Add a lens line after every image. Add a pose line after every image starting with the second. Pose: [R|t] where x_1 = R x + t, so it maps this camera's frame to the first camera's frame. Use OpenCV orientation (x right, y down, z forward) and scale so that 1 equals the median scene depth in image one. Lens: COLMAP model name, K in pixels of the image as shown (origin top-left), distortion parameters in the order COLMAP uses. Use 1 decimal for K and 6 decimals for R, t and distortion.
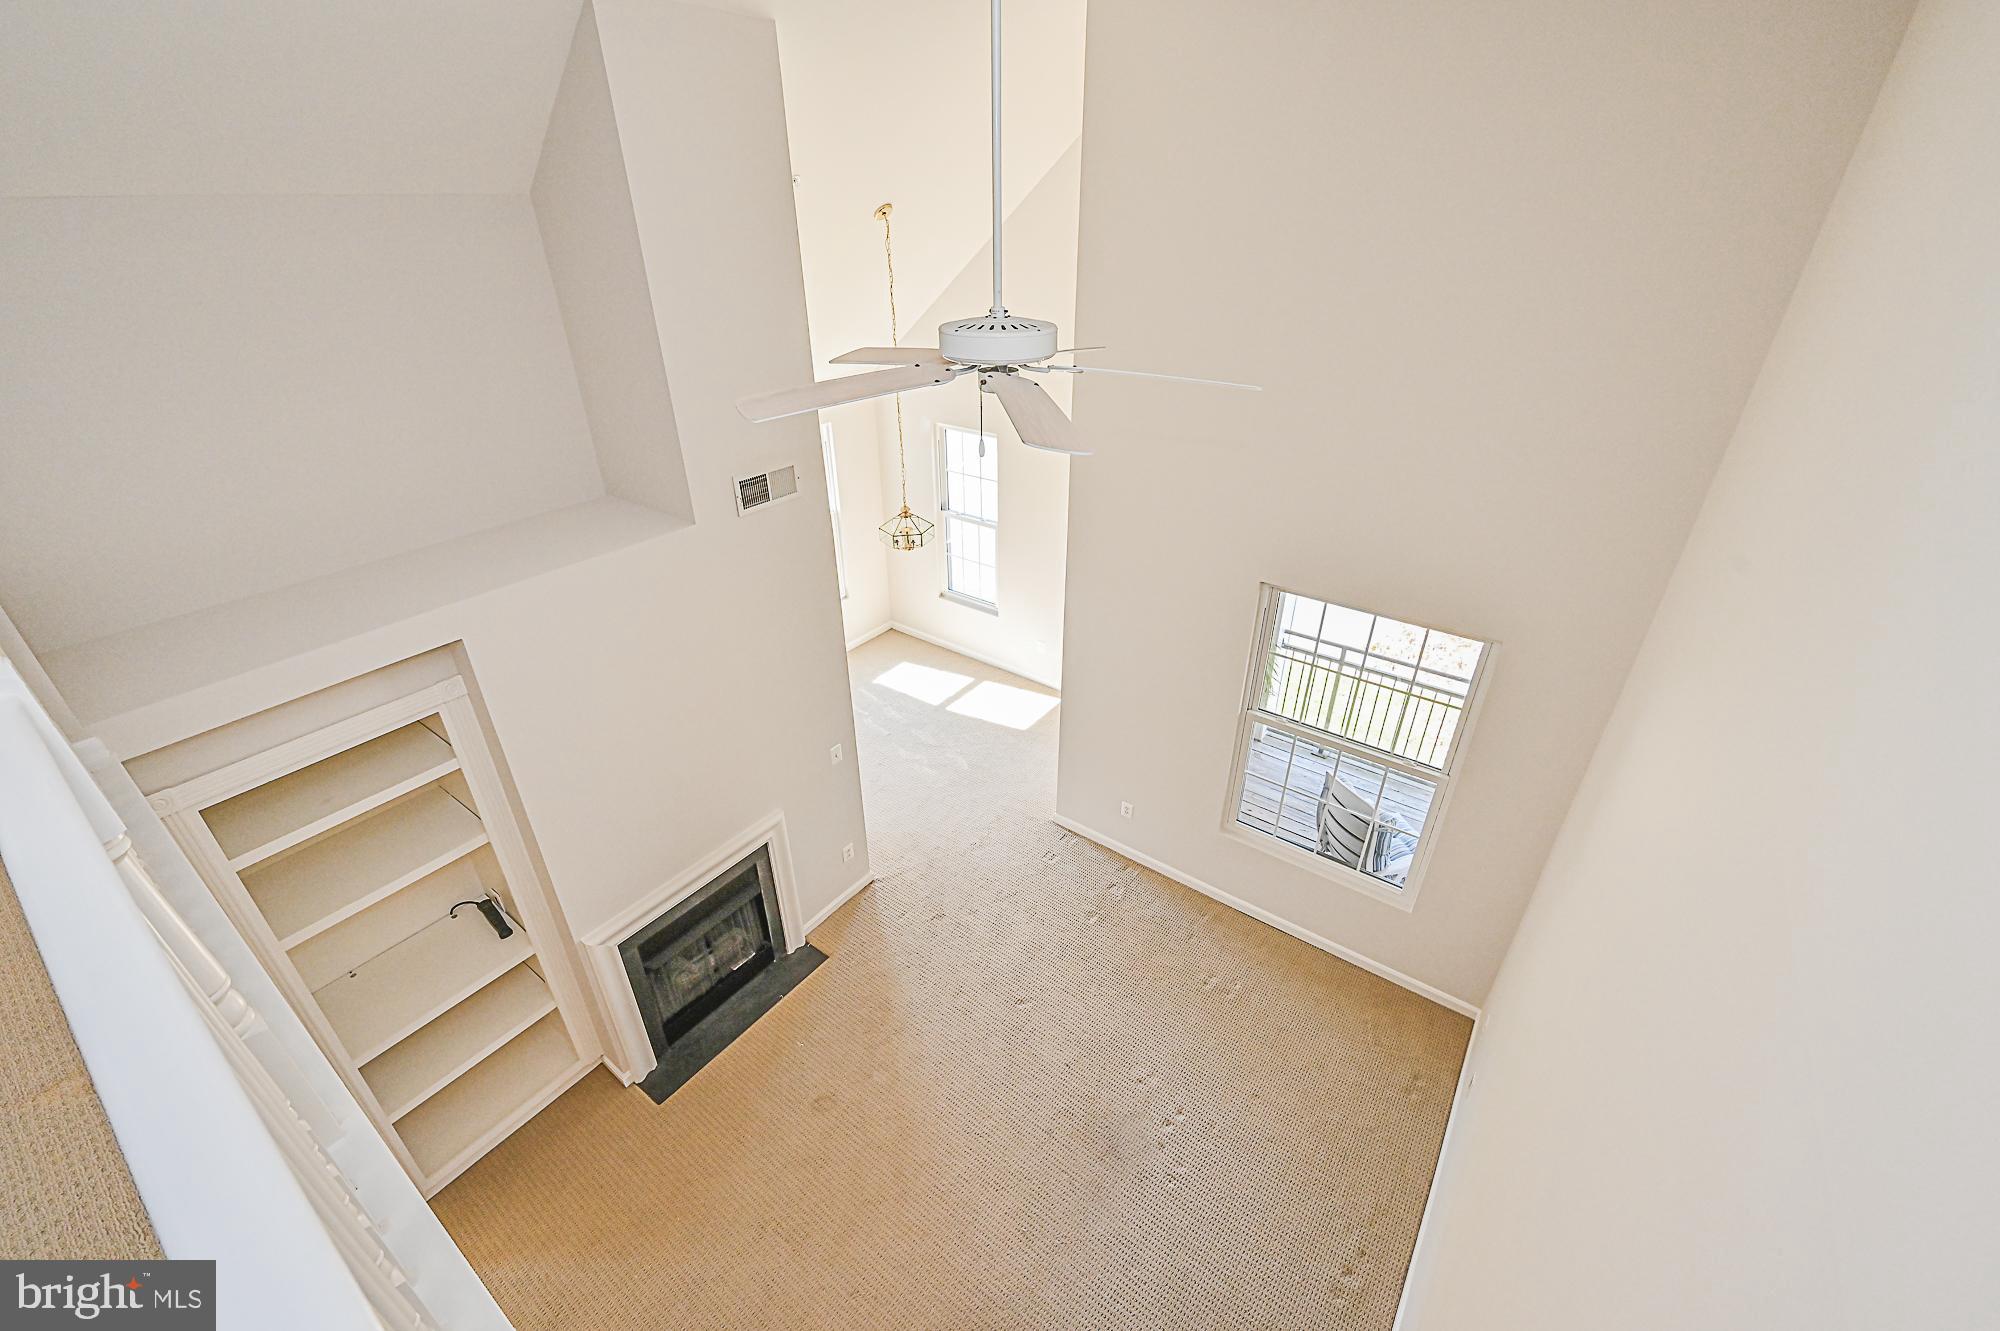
lens RADIAL K [[820.3, 0, 999.4], [0, 820.3, 662.9], [0, 0, 1]] dist [-0.003213, -0.000346]
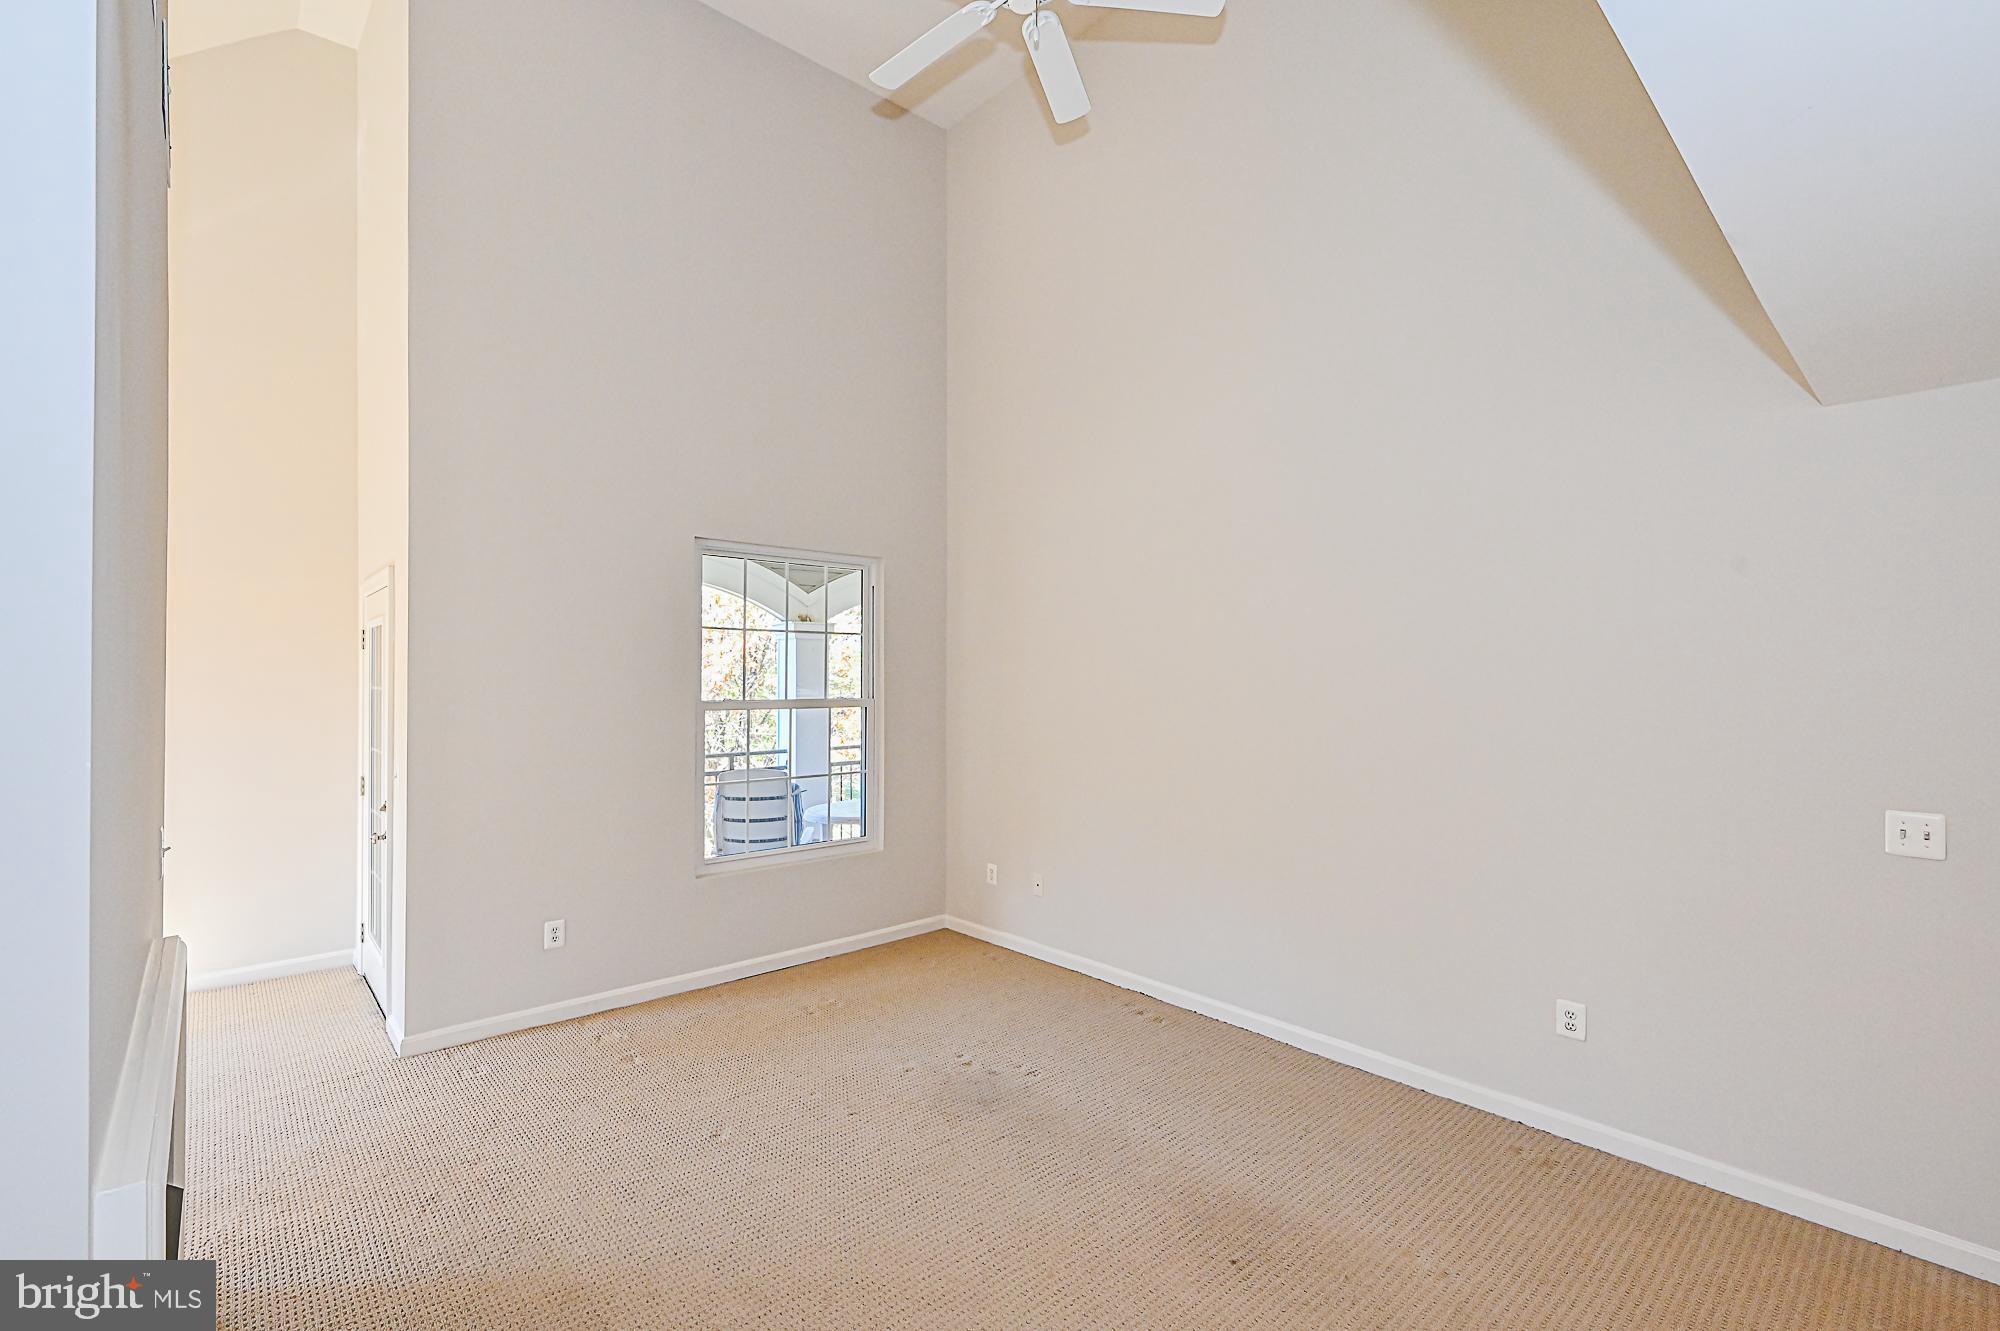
lens RADIAL K [[894.4, 0, 987.1], [0, 894.4, 663.6], [0, 0, 1]] dist [-0.001147, -0.000319]
pose [[0.208072, 0.014105, 0.978012, -0.579812], [0.486614, 0.865880, -0.116015, 0.293641], [-0.848477, 0.500054, 0.173301, 0.562470]]
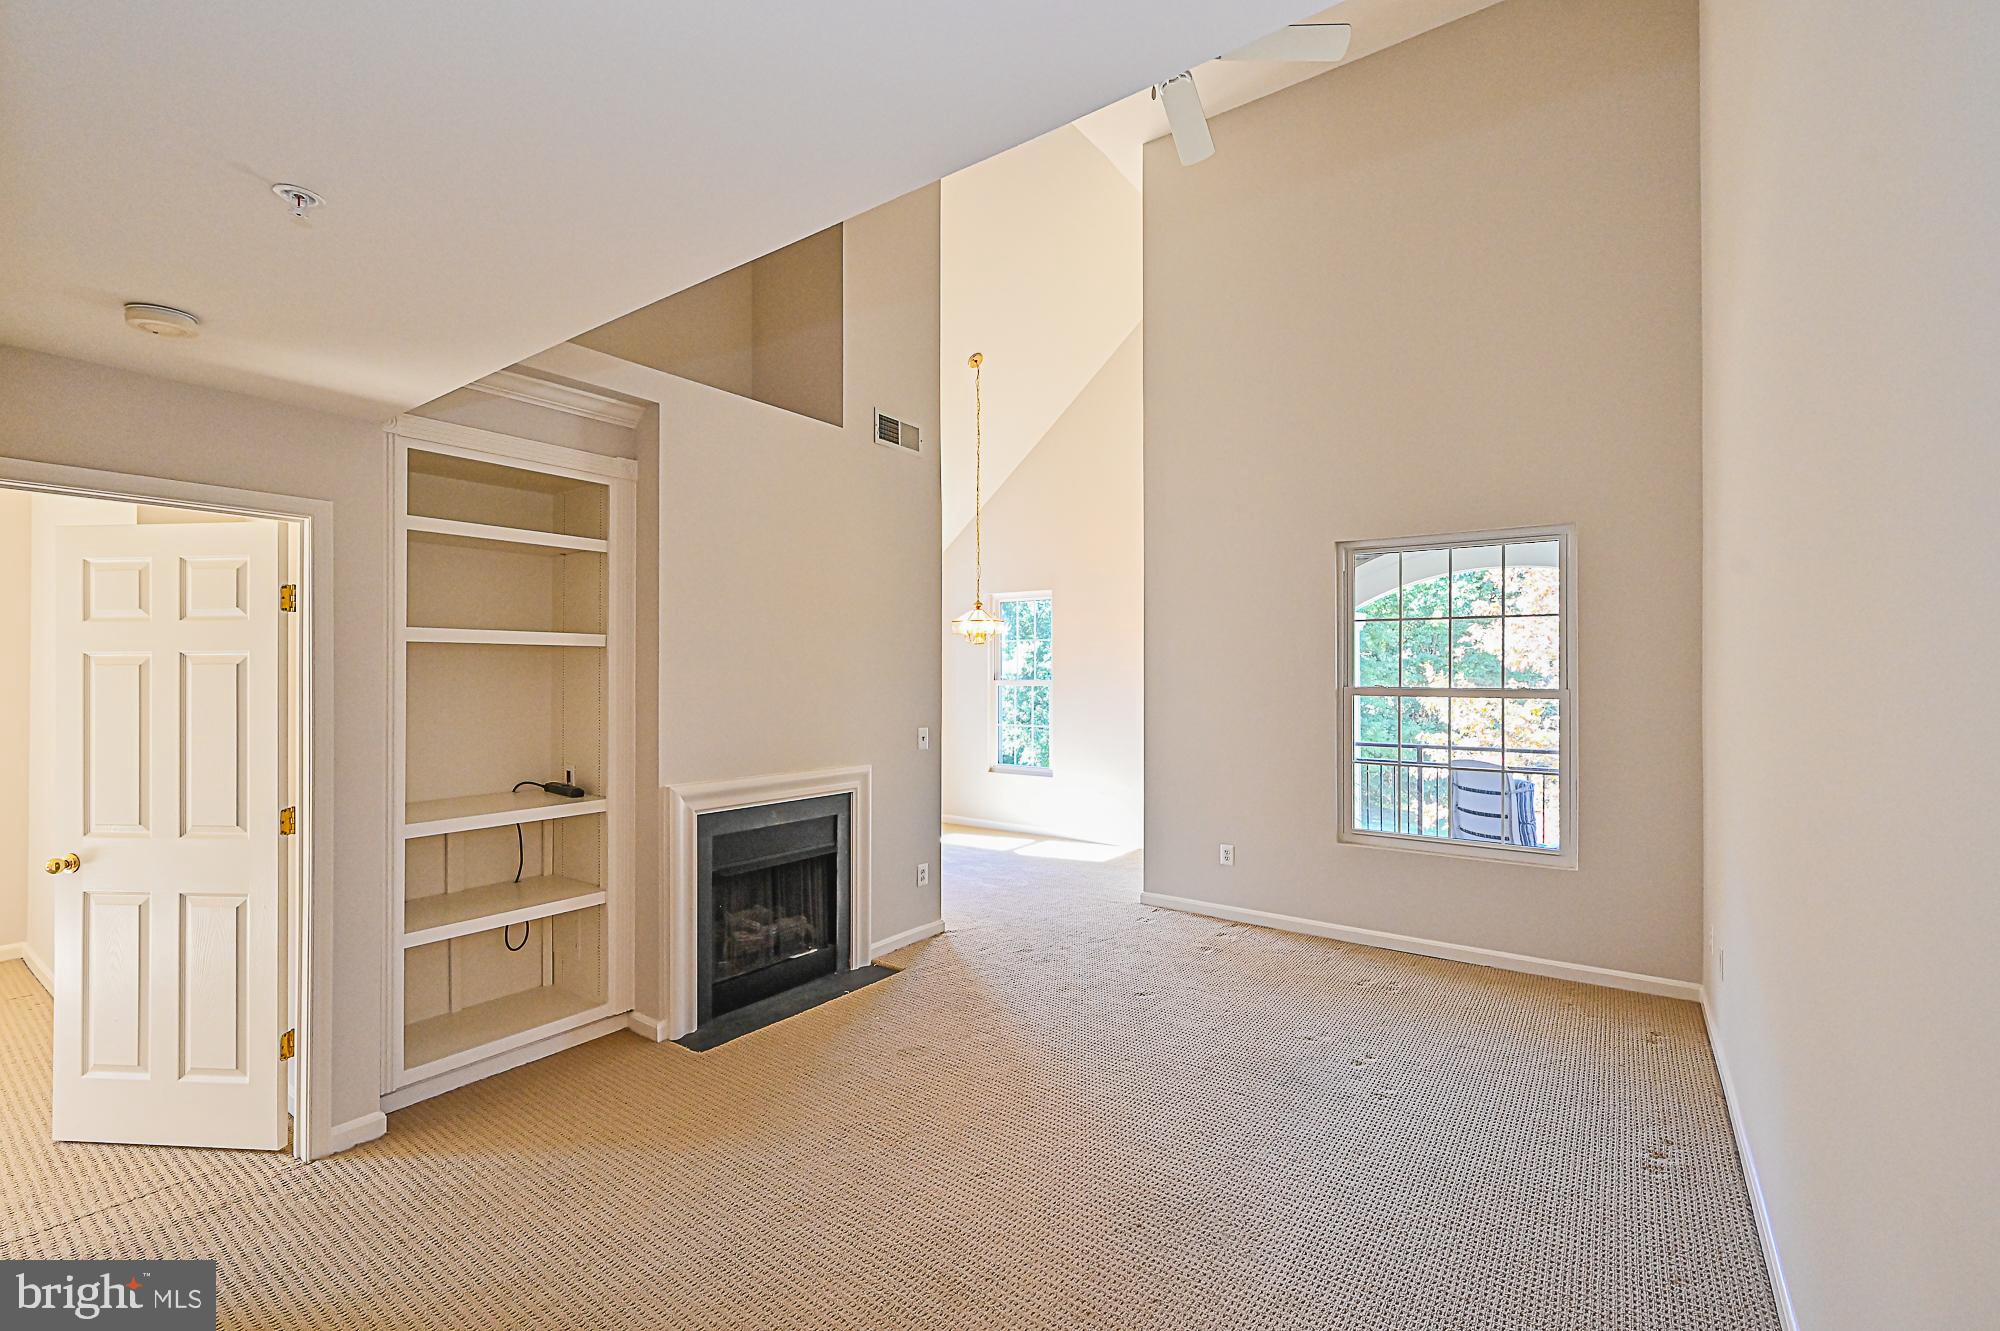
lens RADIAL K [[857.8, 0, 994.1], [0, 857.8, 670.2], [0, 0, 1]] dist [-0.002413, 0.000499]
pose [[0.999978, 0.003121, 0.005929, -0.128934], [0.000271, 0.865320, -0.501220, 0.573054], [-0.006695, 0.501211, 0.865299, 0.099474]]
